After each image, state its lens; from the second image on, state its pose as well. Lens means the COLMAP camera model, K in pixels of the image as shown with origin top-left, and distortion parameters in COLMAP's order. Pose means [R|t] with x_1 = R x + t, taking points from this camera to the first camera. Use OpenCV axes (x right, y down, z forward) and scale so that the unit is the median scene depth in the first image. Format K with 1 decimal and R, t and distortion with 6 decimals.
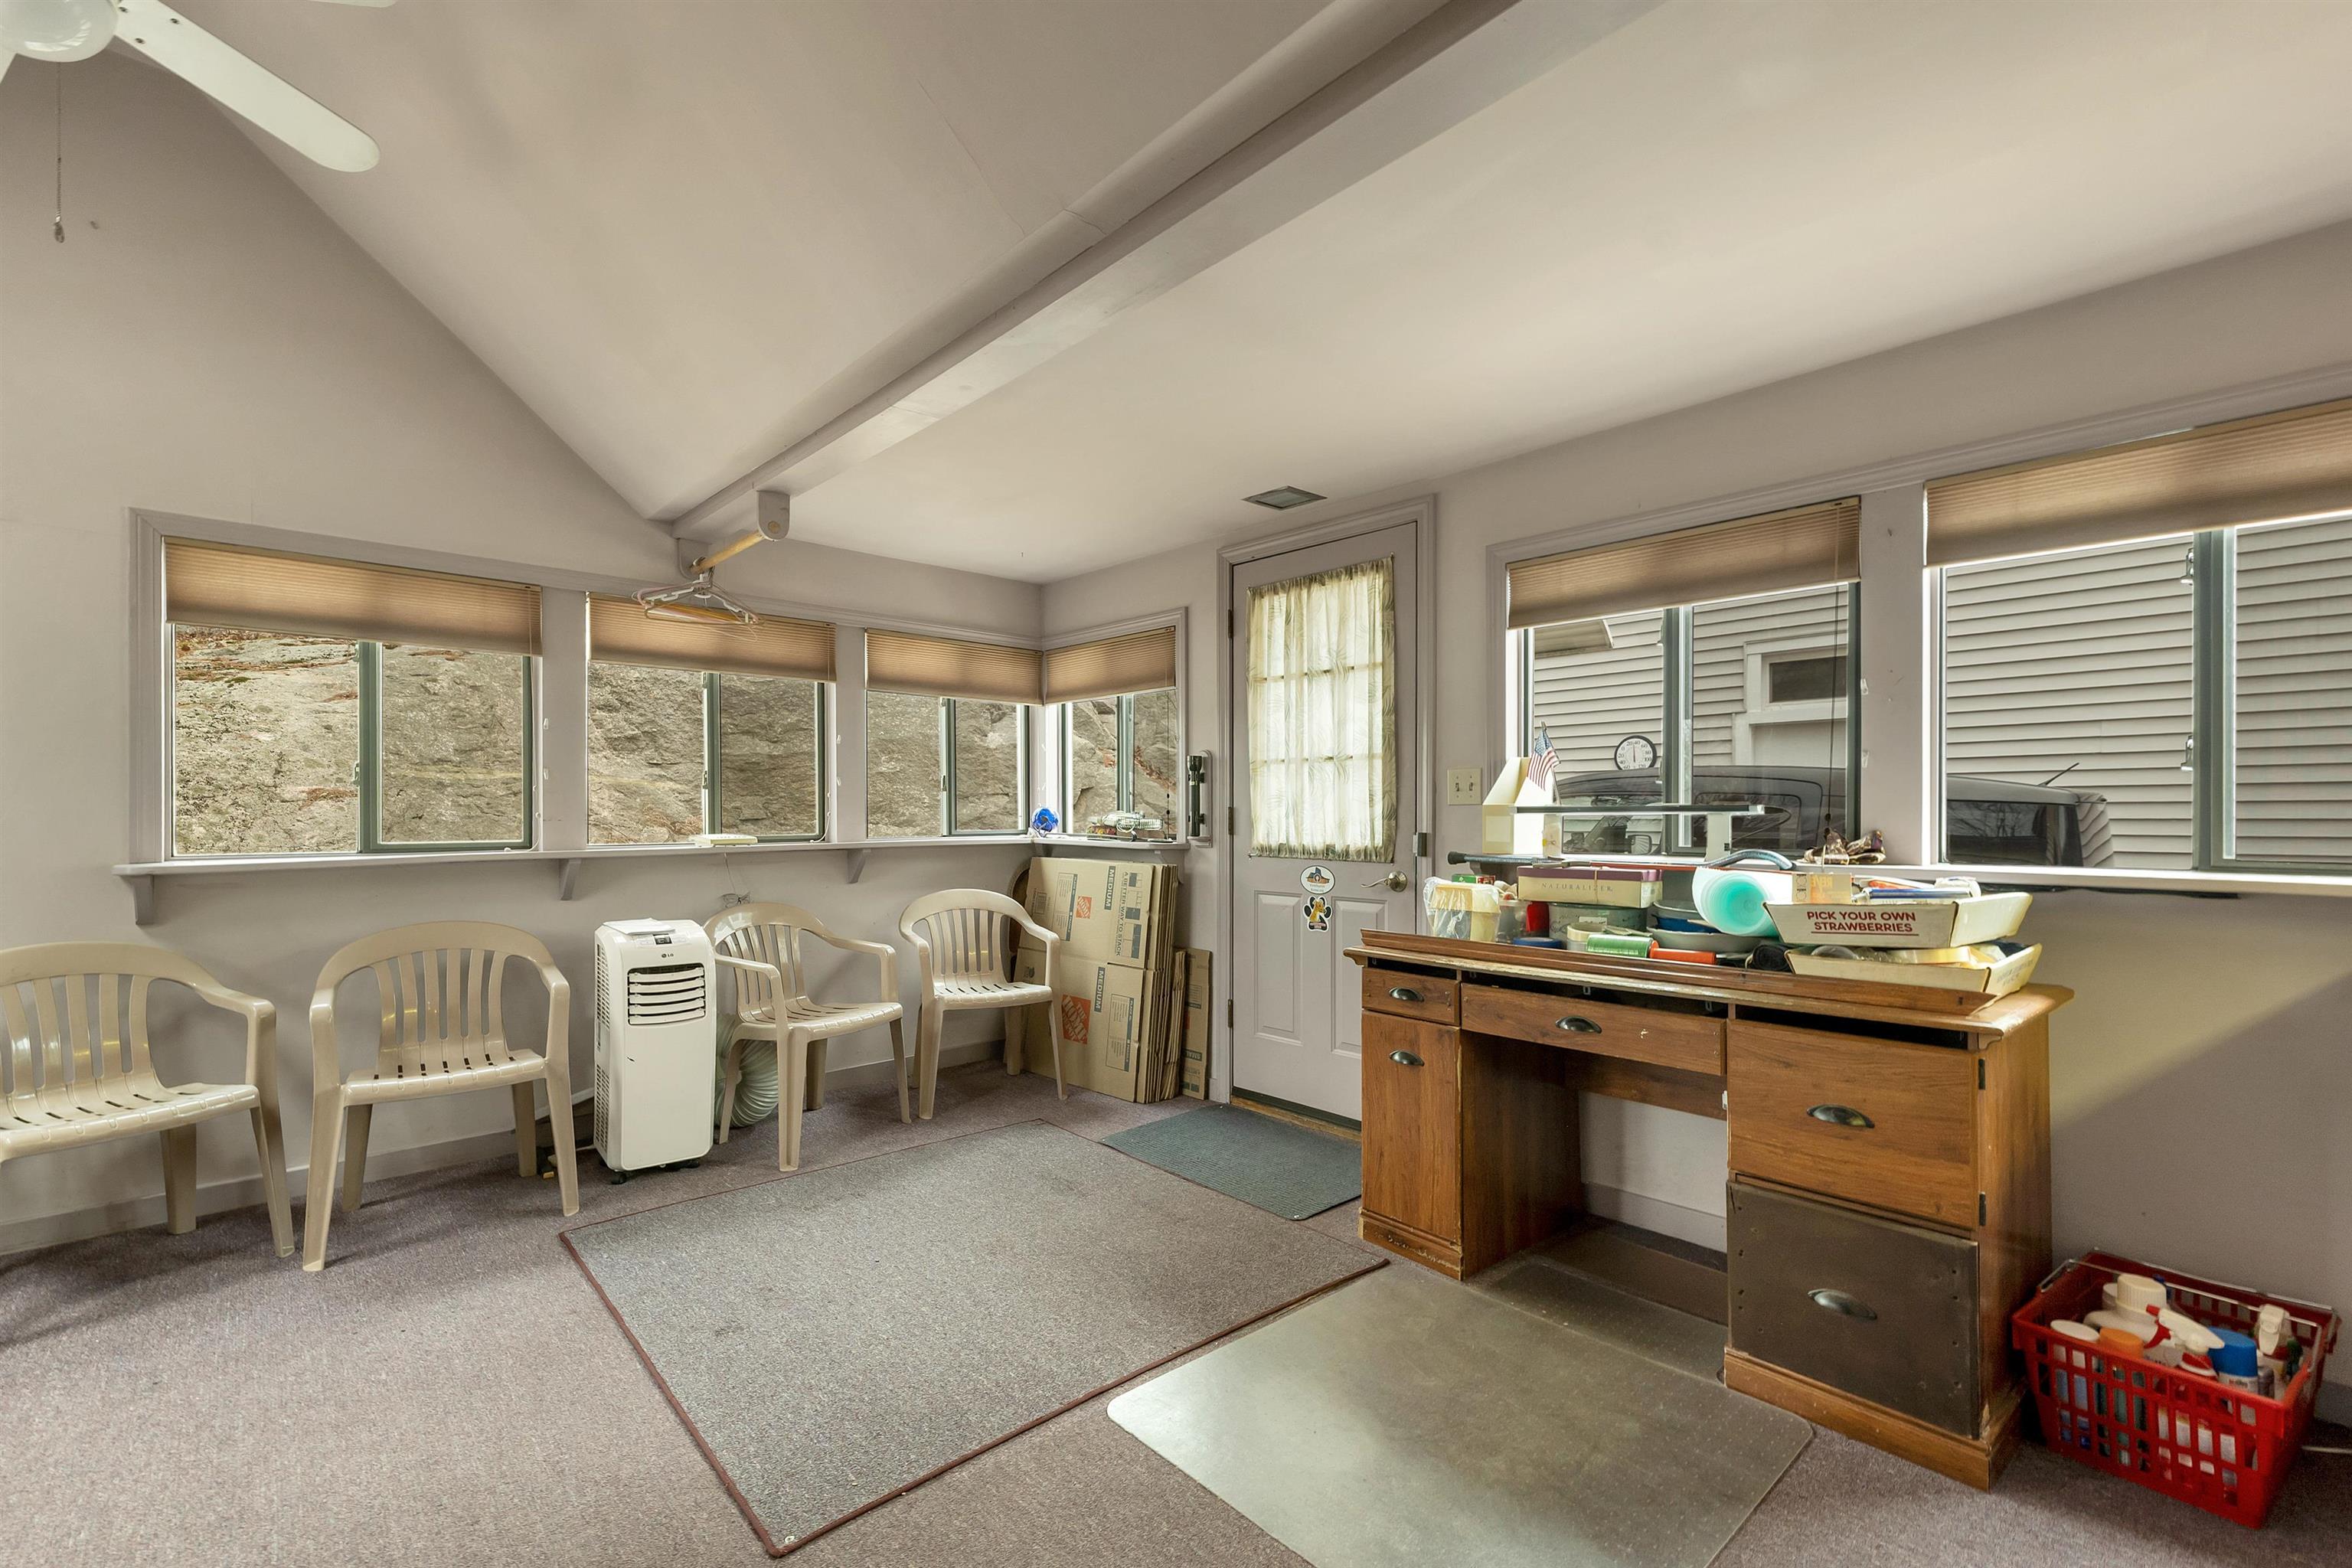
lens RADIAL K [[992.8, 0, 1156.8], [0, 992.8, 819.1], [0, 0, 1]] dist [-0.003024, 0.001045]
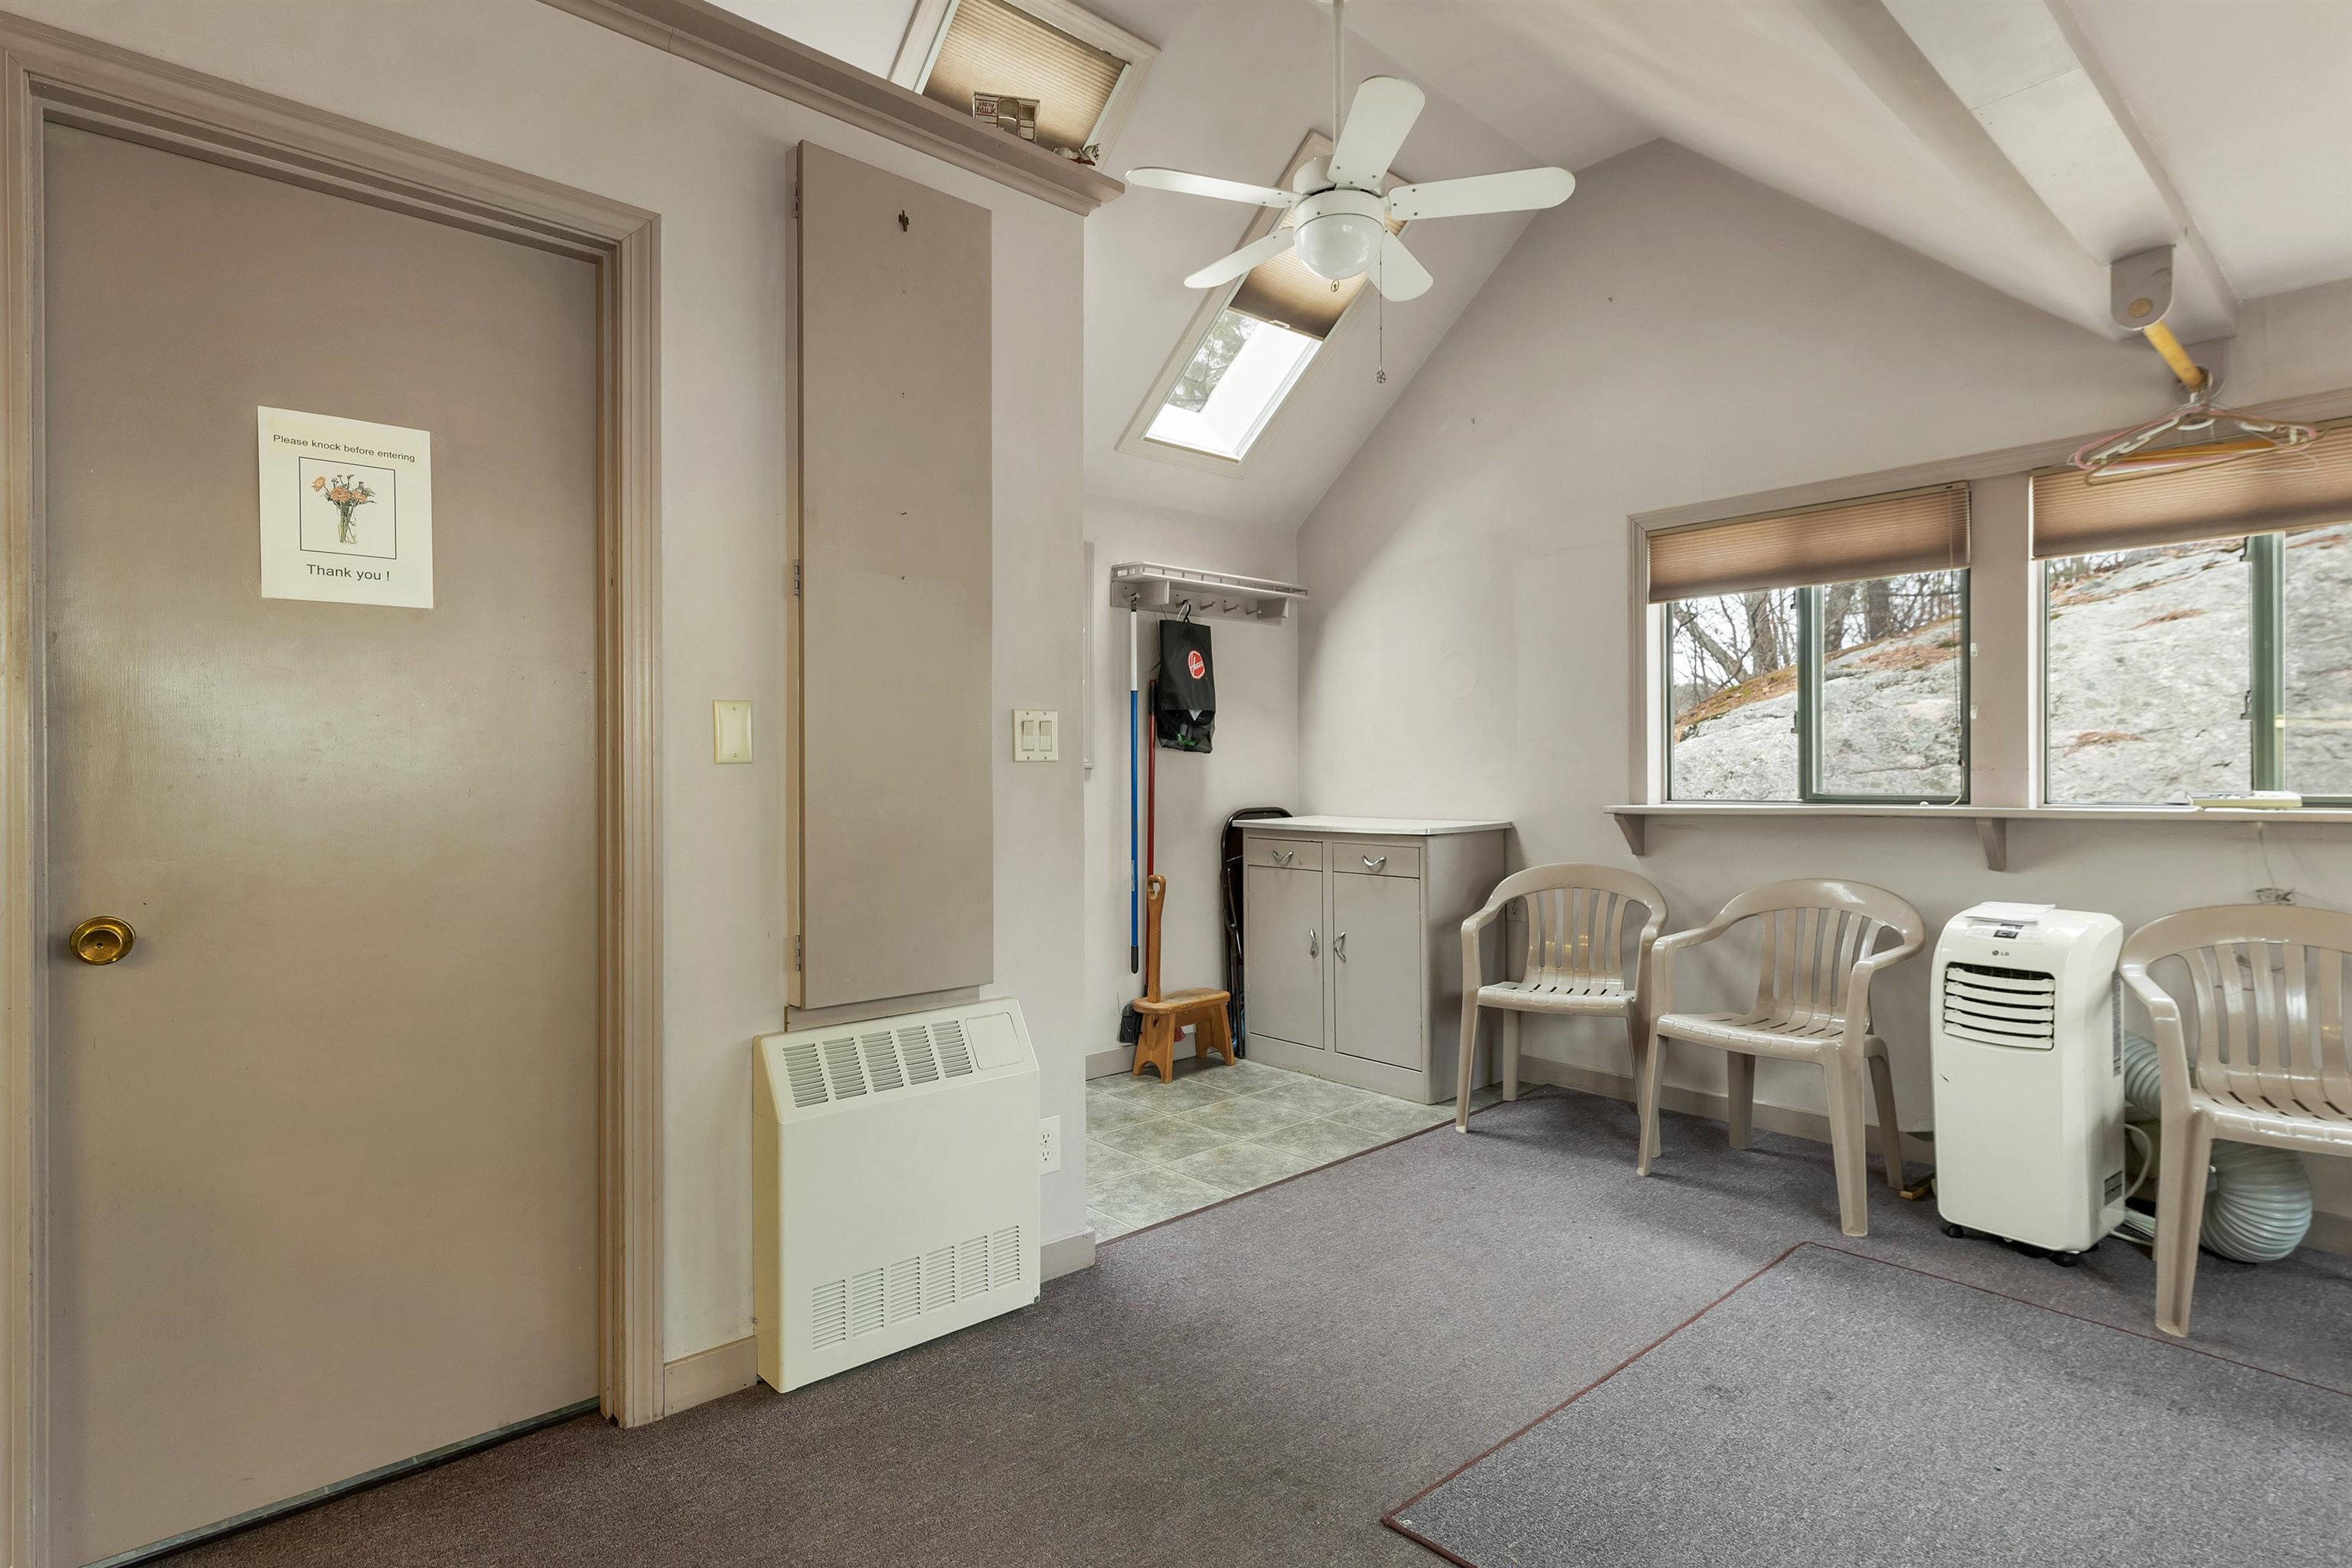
lens RADIAL K [[1179.7, 0, 1176.8], [0, 1179.7, 774.0], [0, 0, 1]] dist [0.004895, -0.000686]
pose [[-0.008473, 0.004338, -0.999955, 0.377267], [0.002202, 0.999988, 0.004320, -0.000597], [0.999962, -0.002166, -0.008483, 0.386814]]
